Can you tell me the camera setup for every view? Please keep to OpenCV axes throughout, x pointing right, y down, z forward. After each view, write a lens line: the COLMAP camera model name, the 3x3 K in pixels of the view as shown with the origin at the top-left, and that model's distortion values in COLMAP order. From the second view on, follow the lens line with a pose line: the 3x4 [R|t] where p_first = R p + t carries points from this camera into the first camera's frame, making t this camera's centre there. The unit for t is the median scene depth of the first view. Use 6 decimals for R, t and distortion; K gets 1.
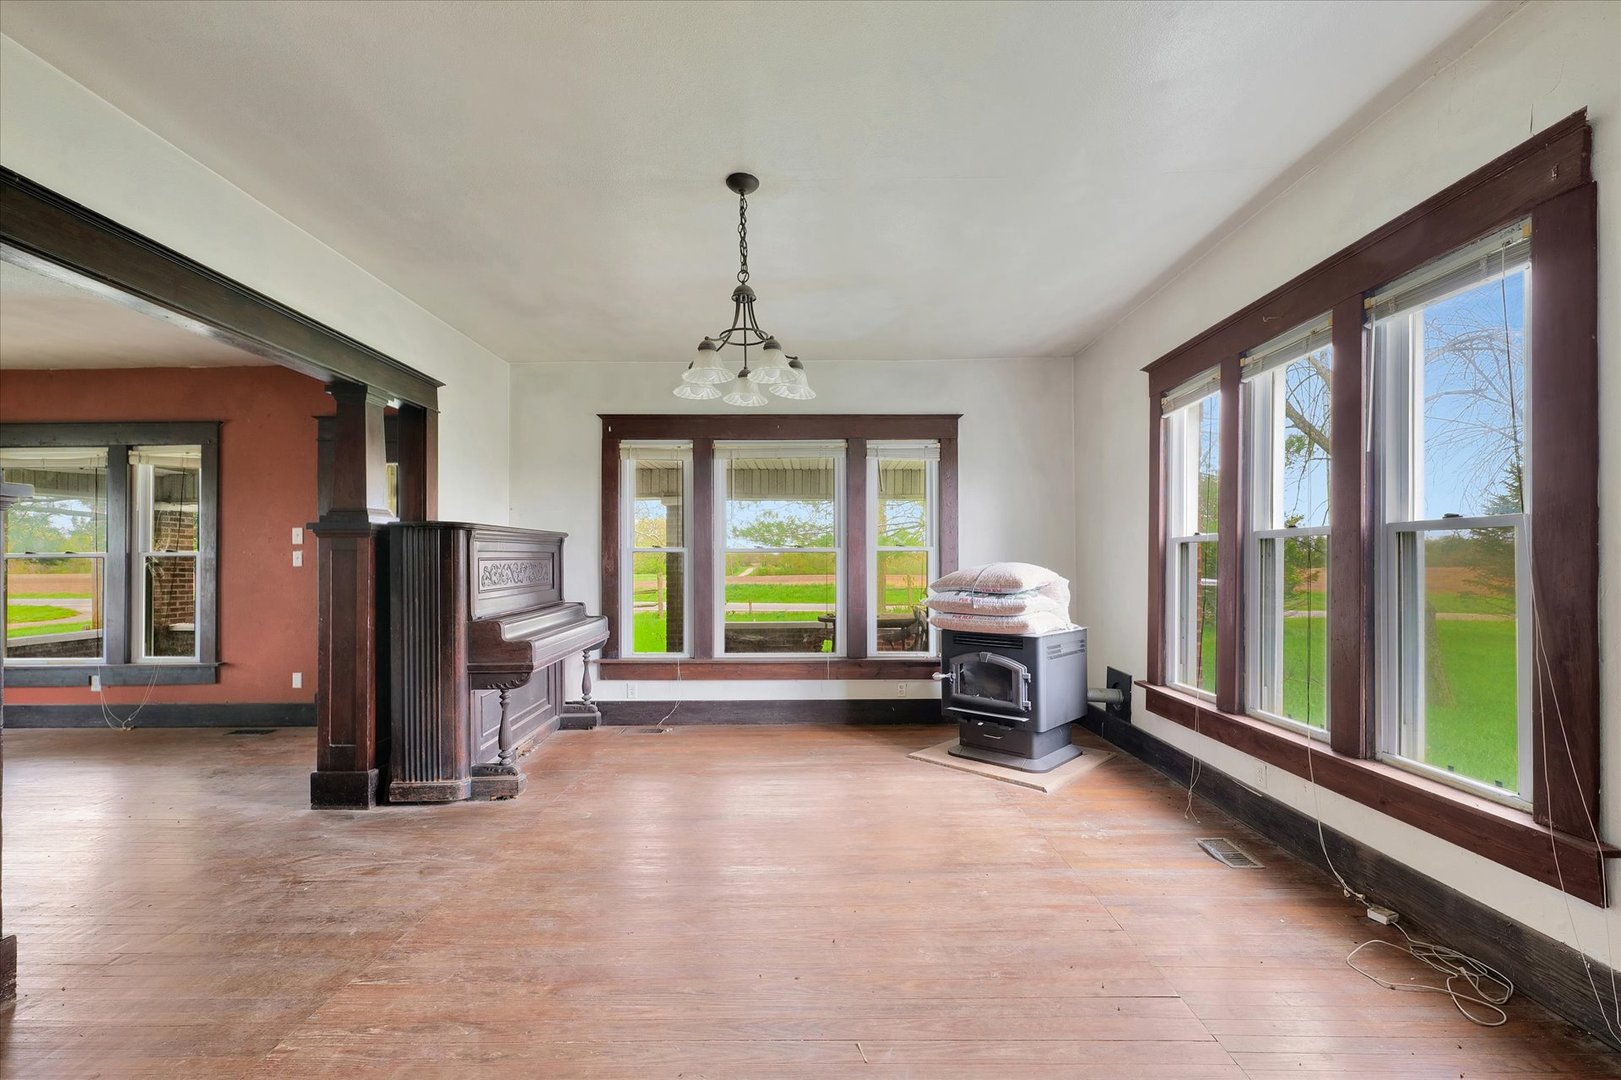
lens RADIAL K [[684.8, 0, 813.5], [0, 684.8, 549.3], [0, 0, 1]] dist [0.006260, -0.001434]
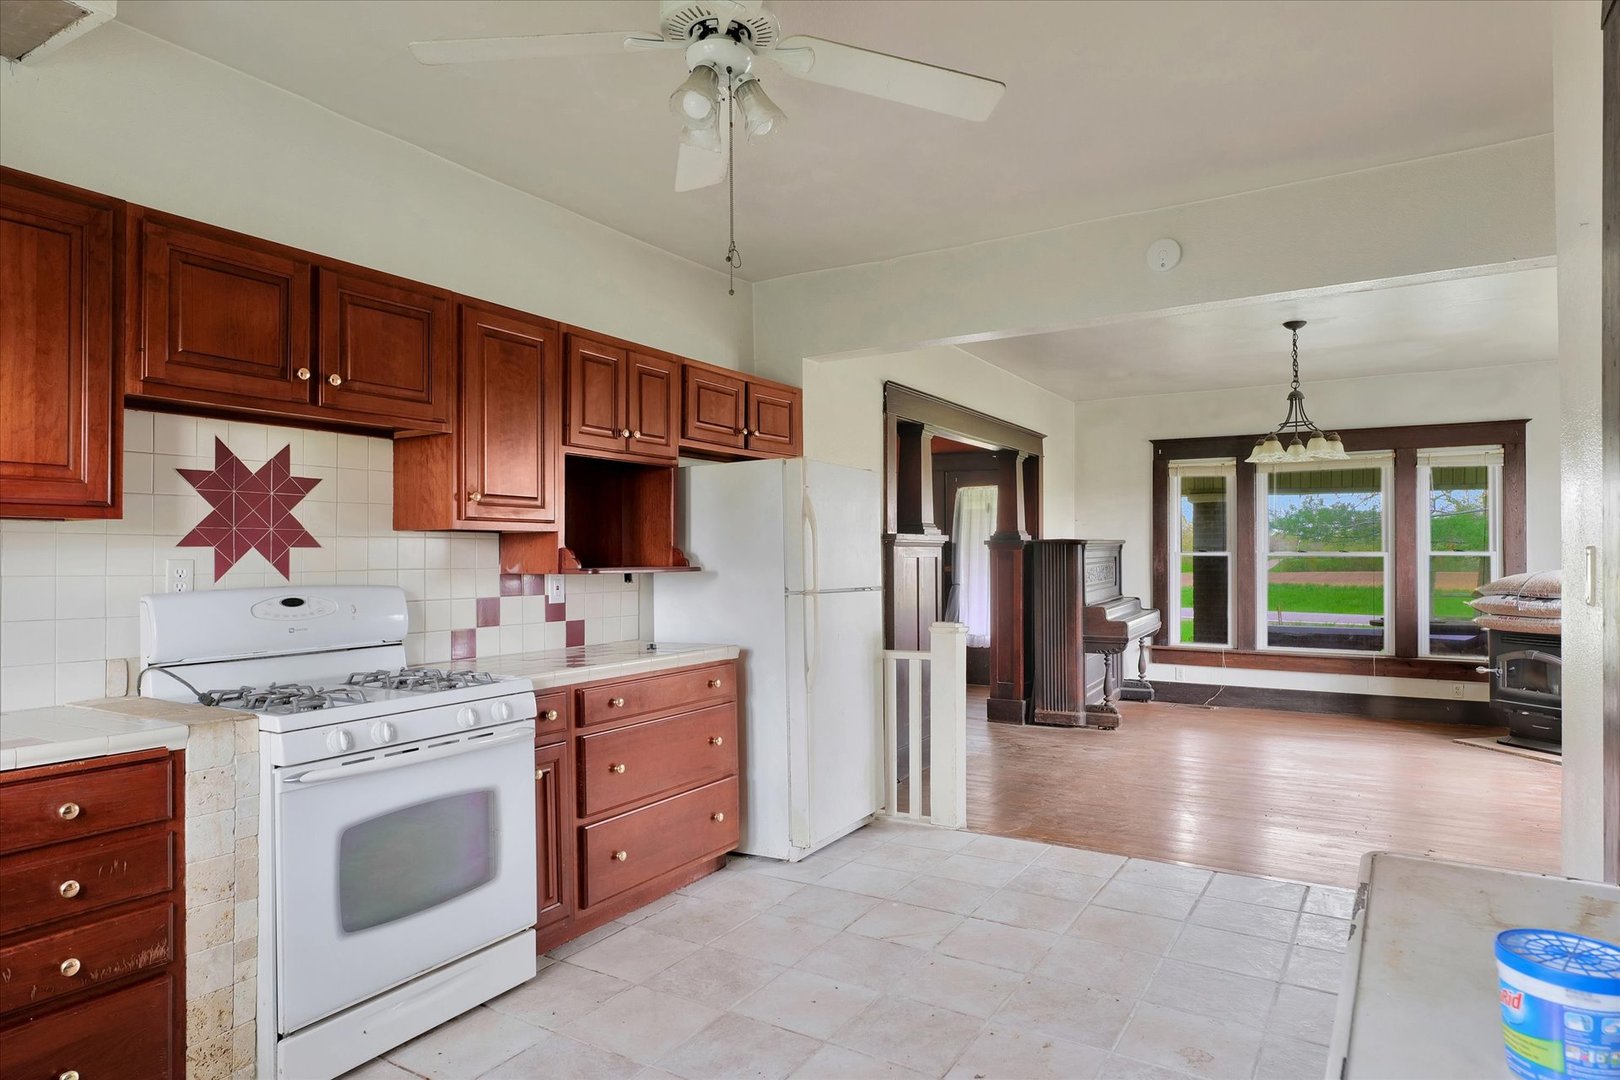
lens RADIAL K [[957.3, 0, 814.9], [0, 957.3, 545.7], [0, 0, 1]] dist [0.002795, 0.001021]
pose [[0.858740, -0.000708, -0.512411, 0.039883], [0.007349, 0.999913, 0.010935, -0.037166], [0.512358, -0.013156, 0.858671, -0.763169]]
